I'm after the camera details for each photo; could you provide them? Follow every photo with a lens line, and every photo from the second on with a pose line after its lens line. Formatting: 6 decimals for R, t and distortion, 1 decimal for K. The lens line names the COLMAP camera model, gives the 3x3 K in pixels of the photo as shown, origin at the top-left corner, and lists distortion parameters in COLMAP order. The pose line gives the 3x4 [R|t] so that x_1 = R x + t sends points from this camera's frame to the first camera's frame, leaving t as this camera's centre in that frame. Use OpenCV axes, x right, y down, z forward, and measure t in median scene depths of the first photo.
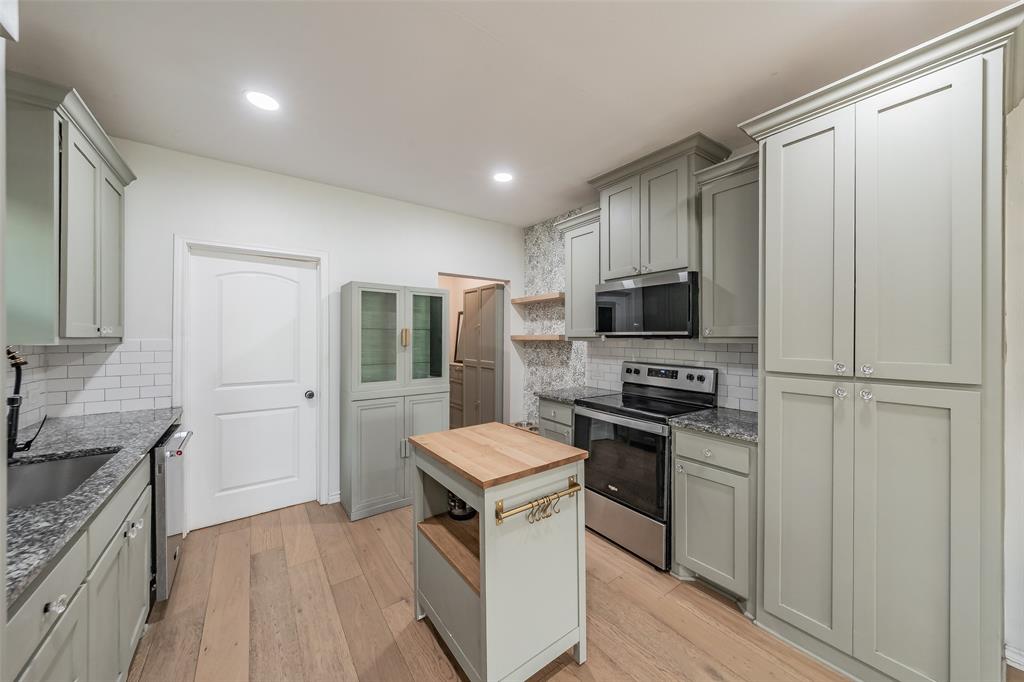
lens RADIAL K [[361.8, 0, 519.3], [0, 361.8, 340.5], [0, 0, 1]] dist [-0.000514, 0.000020]
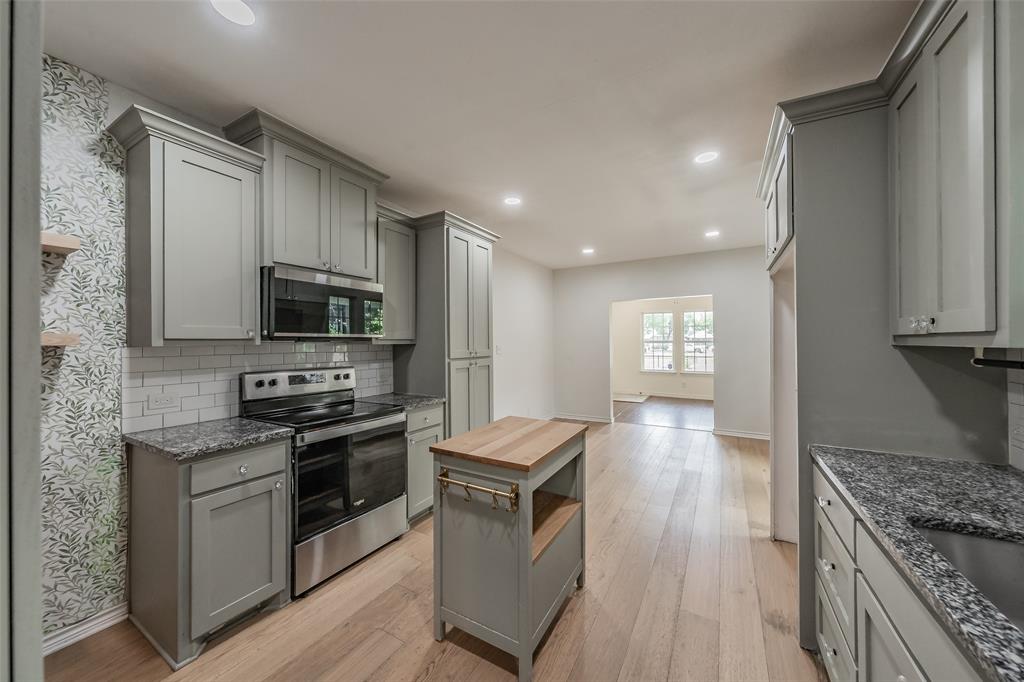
lens RADIAL K [[361.8, 0, 519.3], [0, 361.8, 340.5], [0, 0, 1]] dist [-0.000514, 0.000020]
pose [[-0.408267, -0.000247, 0.912863, -0.714025], [0.009620, 0.999943, 0.004574, -0.006274], [-0.912812, 0.010649, -0.408242, 0.944444]]
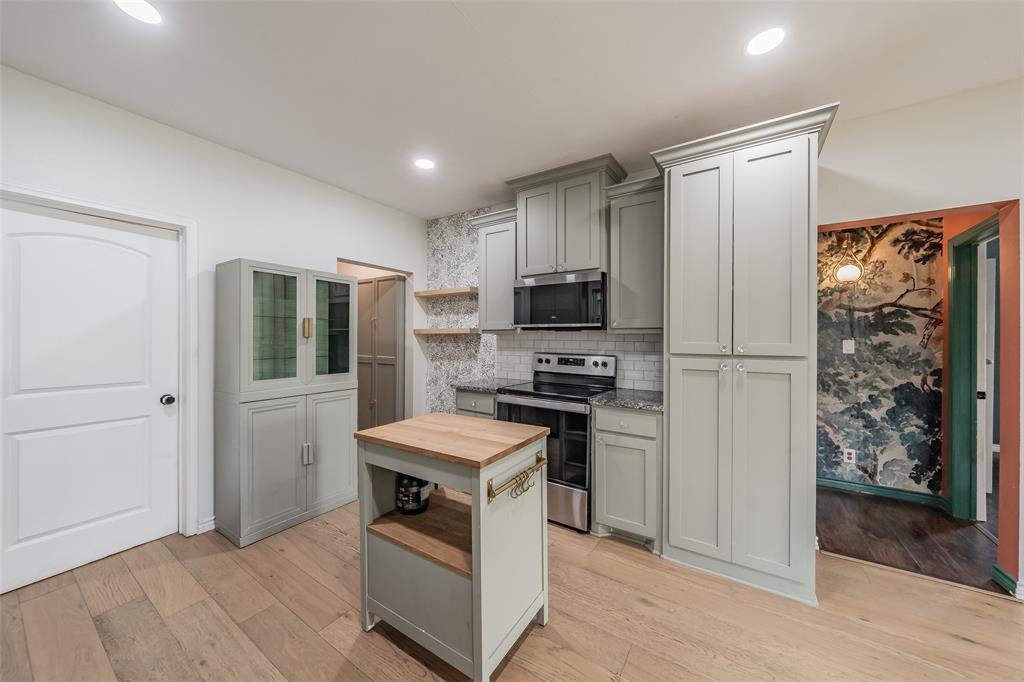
lens RADIAL K [[356.4, 0, 512.0], [0, 356.4, 341.0], [0, 0, 1]] dist [-0.000537, -0.000113]
pose [[0.938645, -0.000567, 0.344884, -0.172288], [0.000251, 1.000000, 0.000960, 0.026972], [-0.344884, -0.000814, 0.938645, 0.020913]]
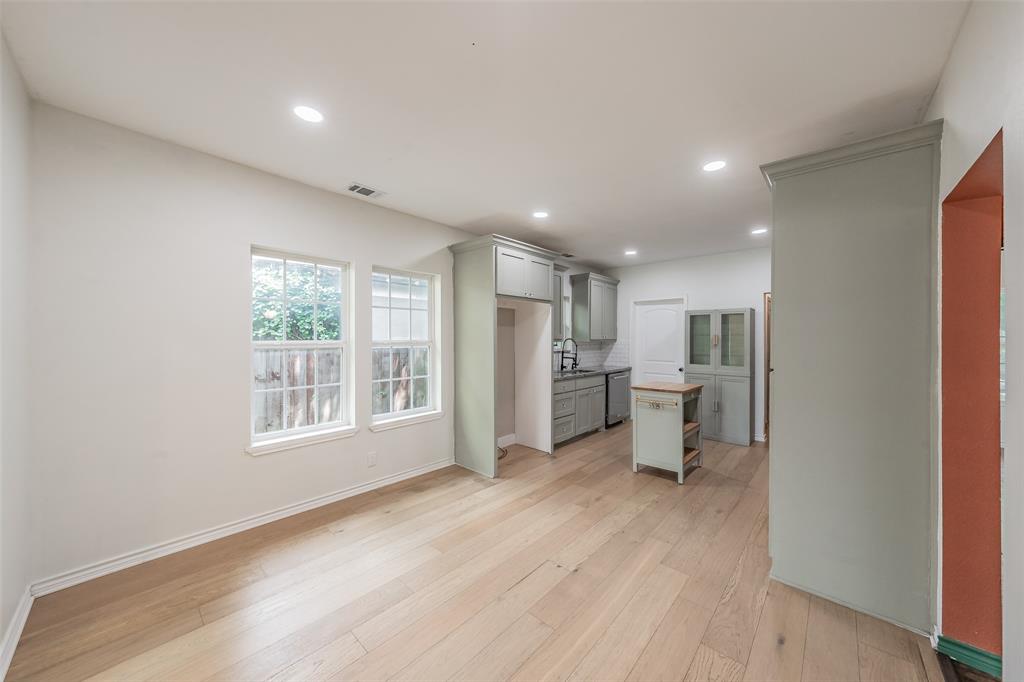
lens RADIAL K [[354.9, 0, 514.0], [0, 354.9, 333.0], [0, 0, 1]] dist [-0.000987, -0.000038]
pose [[0.194991, -0.014154, -0.980703, 1.306331], [-0.006770, 0.999853, -0.015777, -0.009557], [0.980782, 0.009716, 0.194867, -0.284108]]
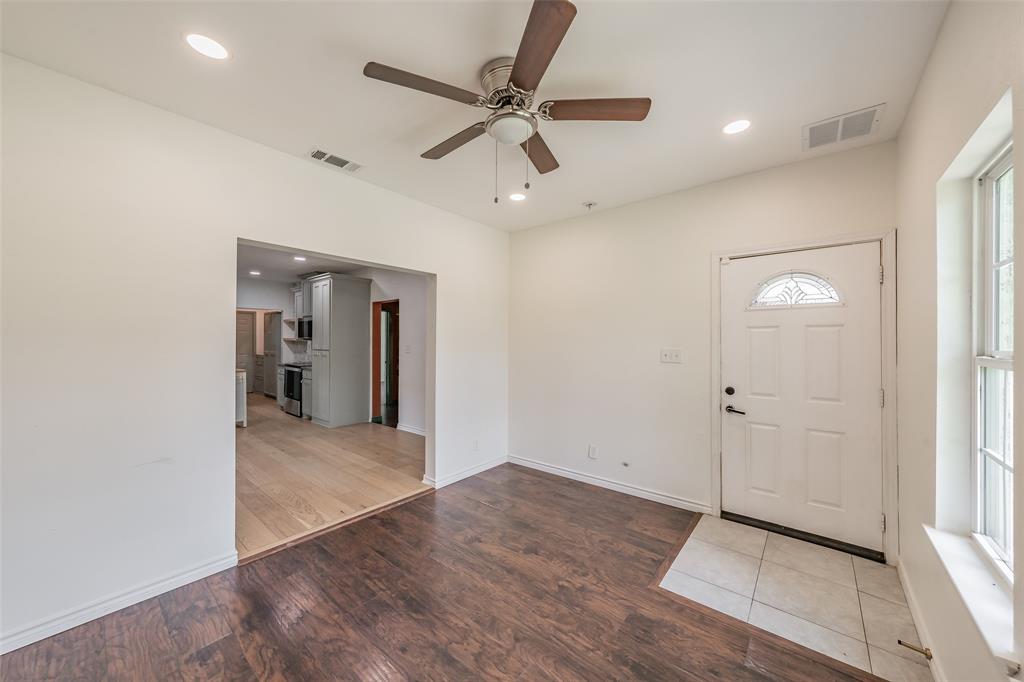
lens RADIAL K [[361.8, 0, 519.3], [0, 361.8, 340.5], [0, 0, 1]] dist [-0.000514, 0.000020]
pose [[0.969105, 0.004437, 0.246608, 1.188886], [-0.003452, 0.999984, -0.004427, 0.005779], [-0.246624, 0.003439, 0.969105, -1.975200]]
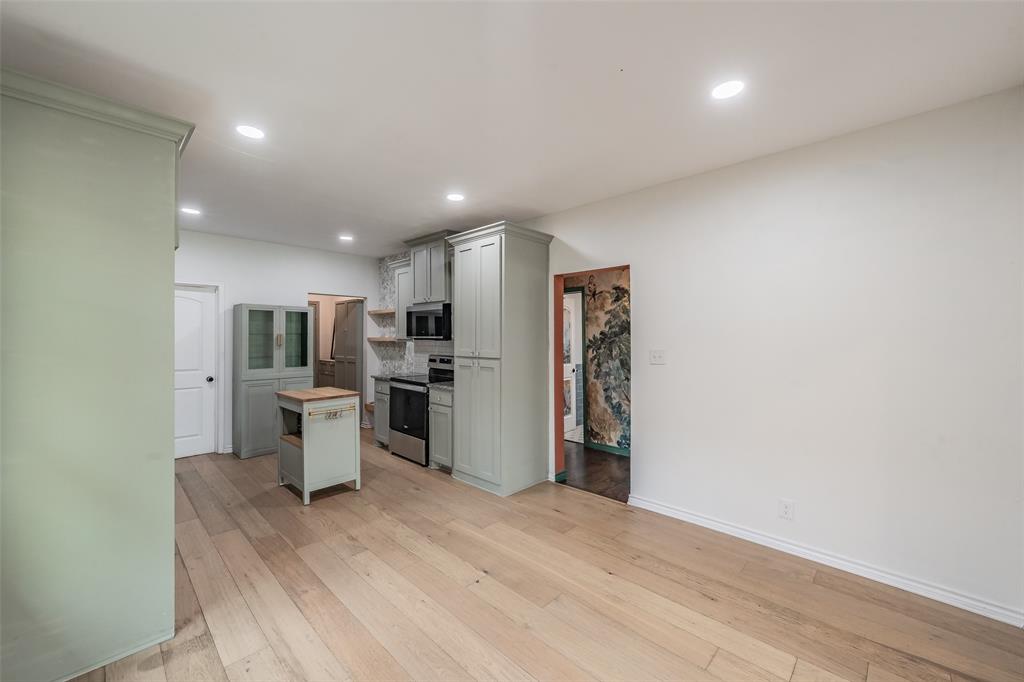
lens RADIAL K [[400.3, 0, 499.4], [0, 400.3, 338.6], [0, 0, 1]] dist [0.000832, 0.000033]
pose [[0.989051, -0.000982, 0.147571, 0.396078], [0.001674, 0.999988, -0.004567, -0.003939], [-0.147565, 0.004764, 0.989041, -0.909048]]
